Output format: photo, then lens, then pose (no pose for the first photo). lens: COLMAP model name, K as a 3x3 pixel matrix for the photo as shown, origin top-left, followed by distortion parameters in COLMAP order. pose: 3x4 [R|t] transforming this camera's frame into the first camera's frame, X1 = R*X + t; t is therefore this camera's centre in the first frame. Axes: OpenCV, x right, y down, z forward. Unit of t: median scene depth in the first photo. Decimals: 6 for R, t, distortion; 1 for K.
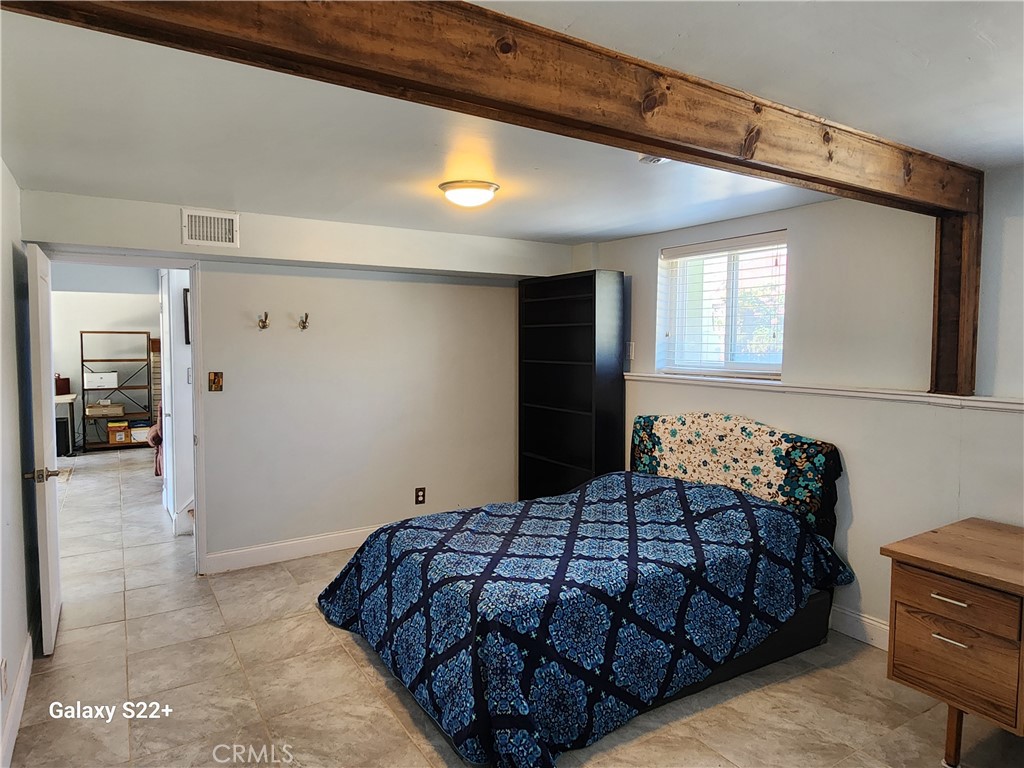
lens RADIAL K [[640.3, 0, 513.2], [0, 640.3, 379.8], [0, 0, 1]] dist [-0.001070, -0.000563]
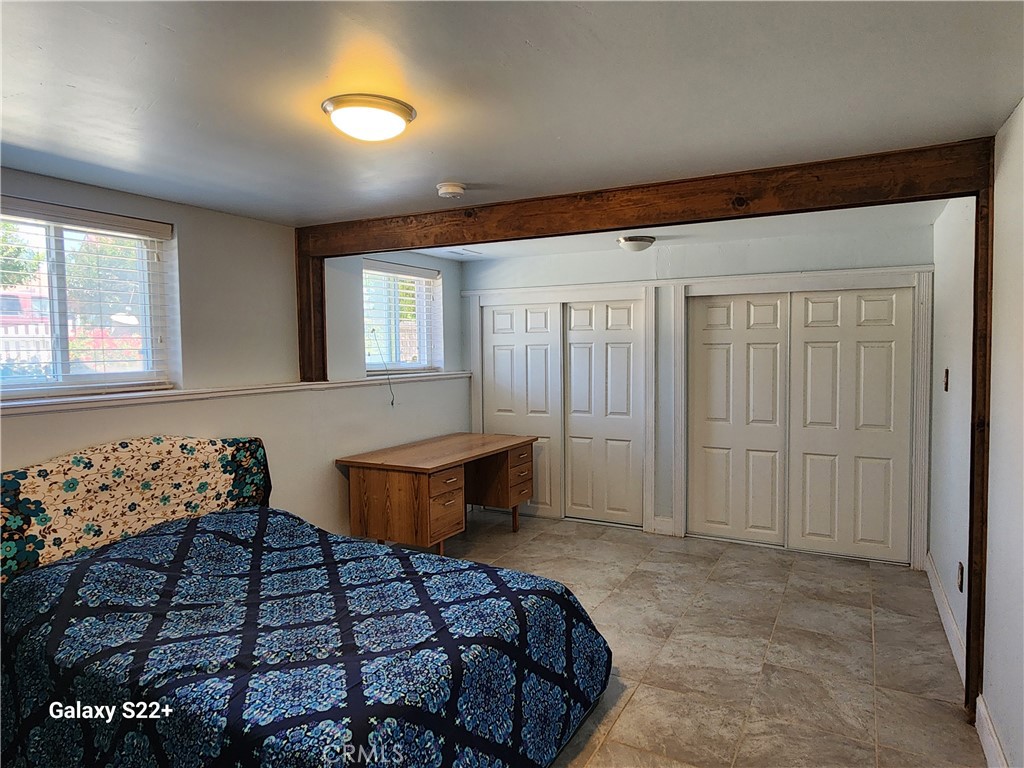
lens RADIAL K [[640.3, 0, 514.7], [0, 640.3, 383.1], [0, 0, 1]] dist [-0.001070, -0.000563]
pose [[-0.495491, -0.046922, 0.867345, -0.621131], [0.063587, 0.993901, 0.090094, -0.059432], [-0.866282, 0.099792, -0.489486, 1.039299]]
